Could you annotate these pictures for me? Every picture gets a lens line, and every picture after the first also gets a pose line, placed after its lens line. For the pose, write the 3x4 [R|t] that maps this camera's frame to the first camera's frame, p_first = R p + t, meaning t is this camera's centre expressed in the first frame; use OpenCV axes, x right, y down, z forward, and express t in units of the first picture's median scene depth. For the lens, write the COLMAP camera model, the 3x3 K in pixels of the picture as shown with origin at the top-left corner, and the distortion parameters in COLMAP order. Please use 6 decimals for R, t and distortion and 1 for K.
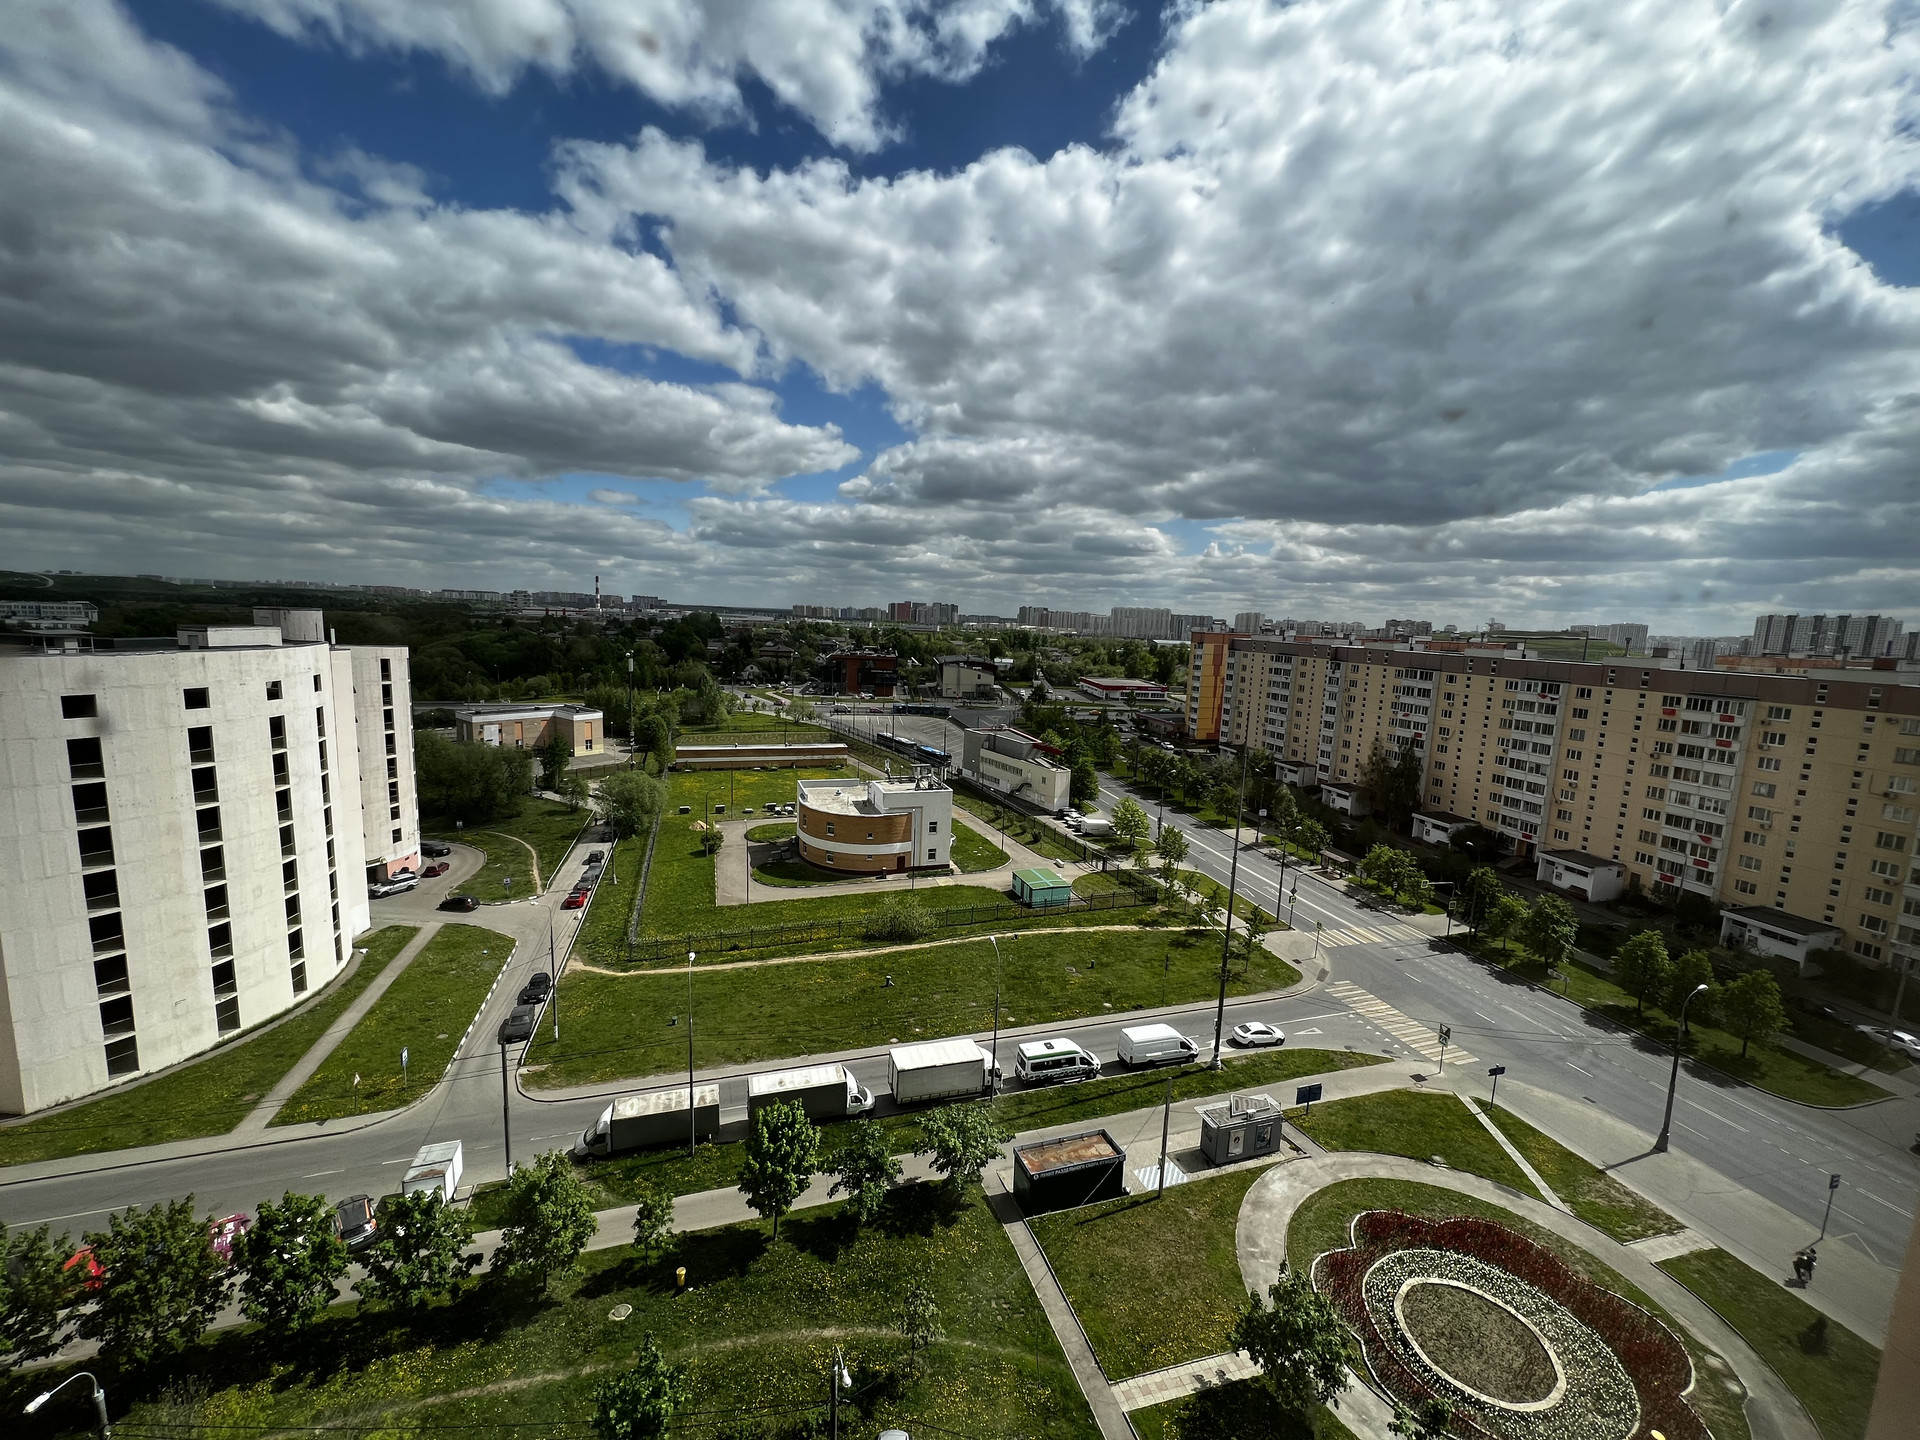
lens RADIAL K [[764.0, 0, 965.5], [0, 764.0, 718.5], [0, 0, 1]] dist [-0.001239, 0.000274]
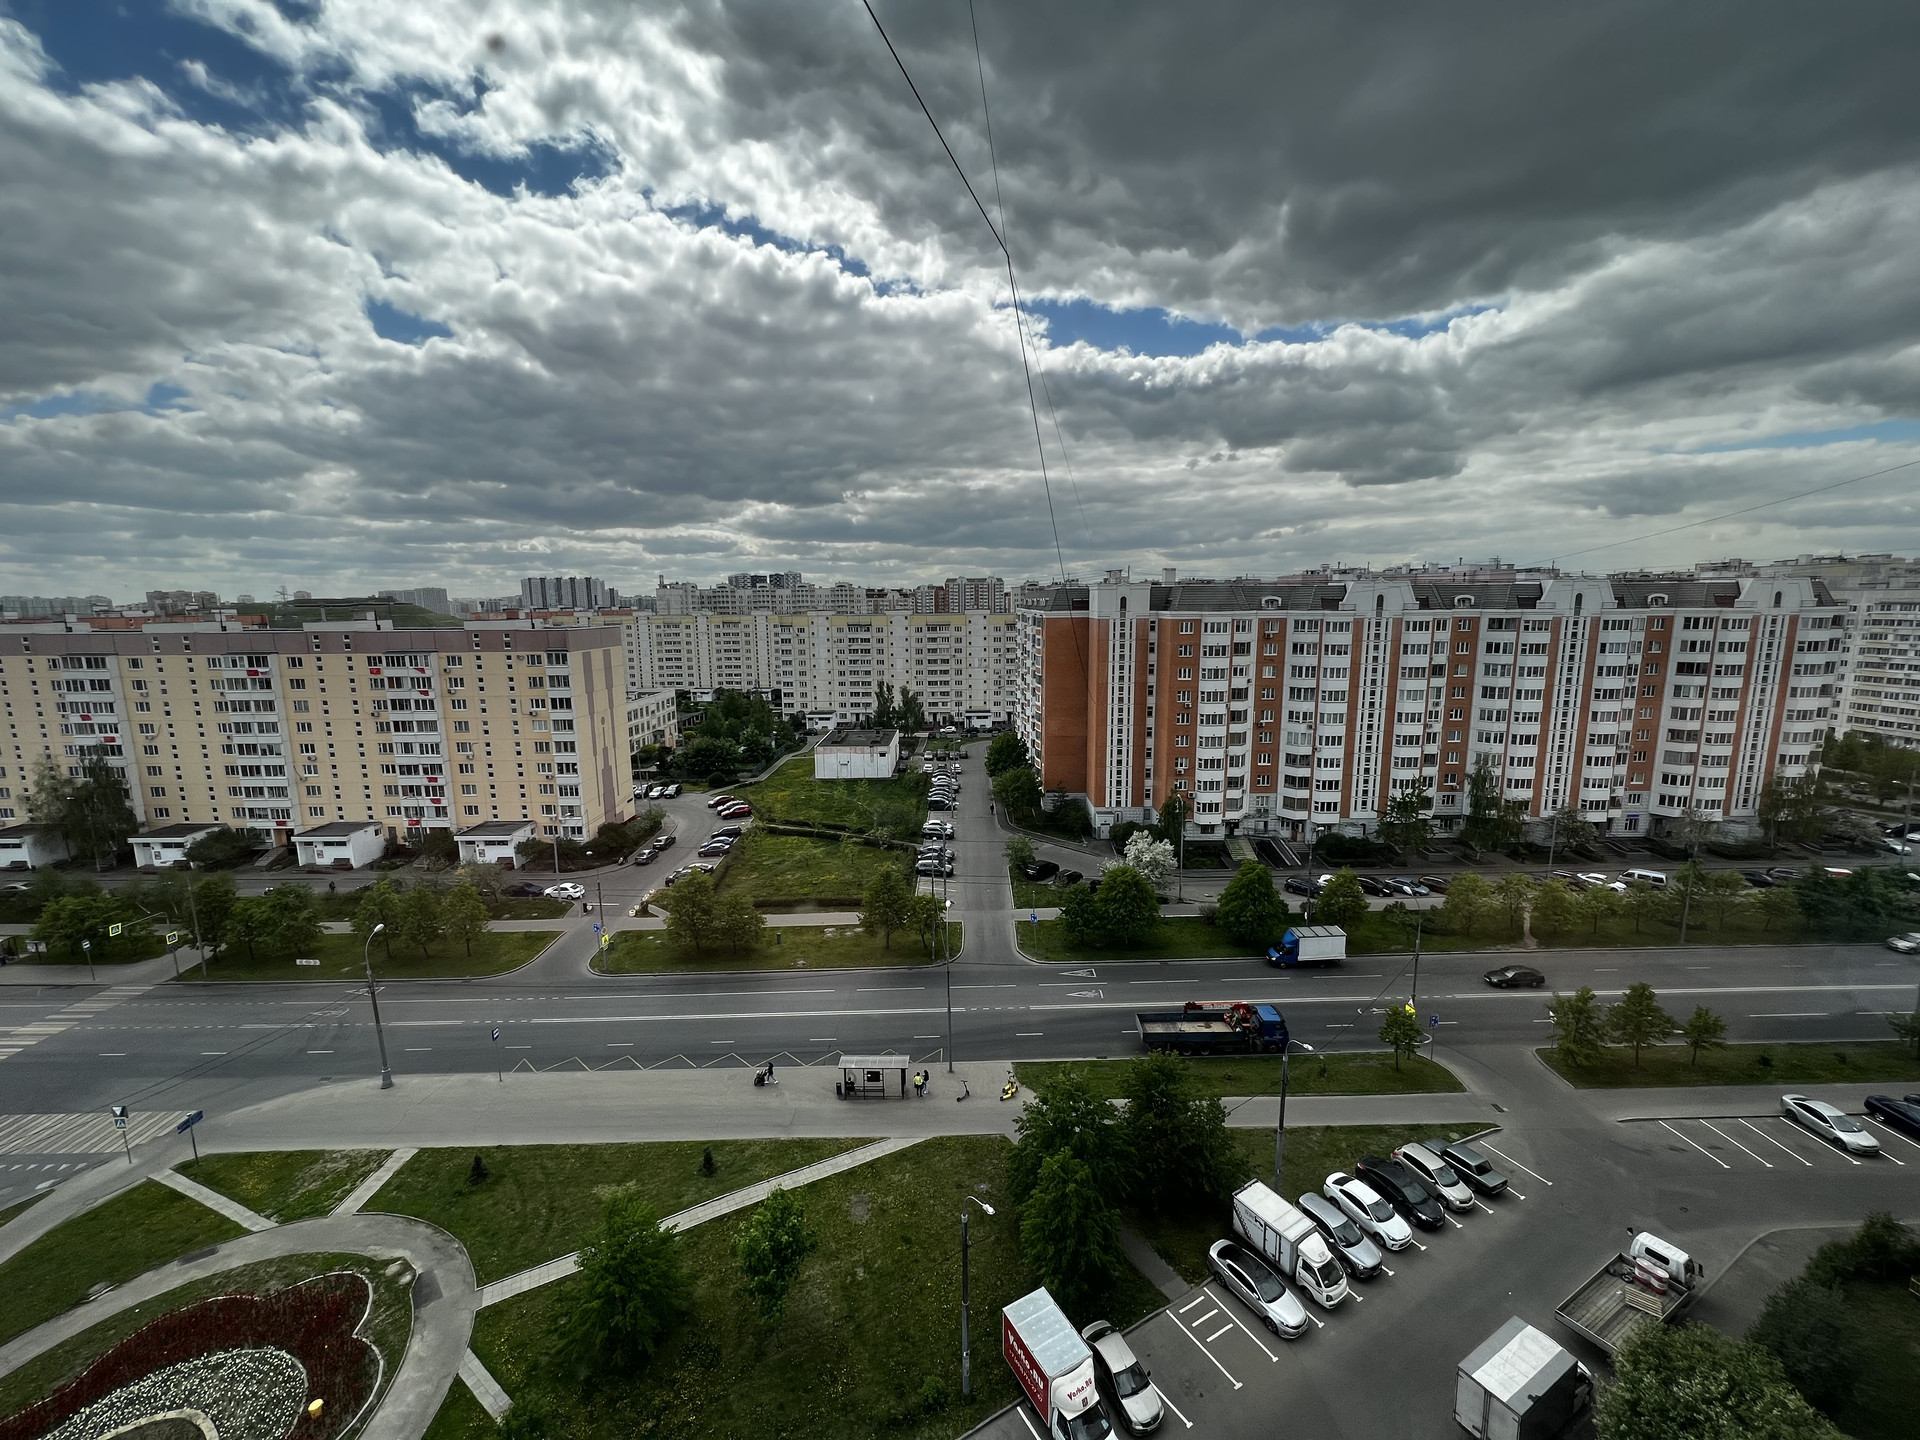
lens RADIAL K [[764.0, 0, 960.4], [0, 764.0, 711.9], [0, 0, 1]] dist [-0.001239, 0.000274]
pose [[0.268709, -0.181002, 0.946062, 0.132638], [0.147823, 0.978300, 0.145184, 0.013076], [-0.951811, 0.100837, 0.289634, -0.068048]]
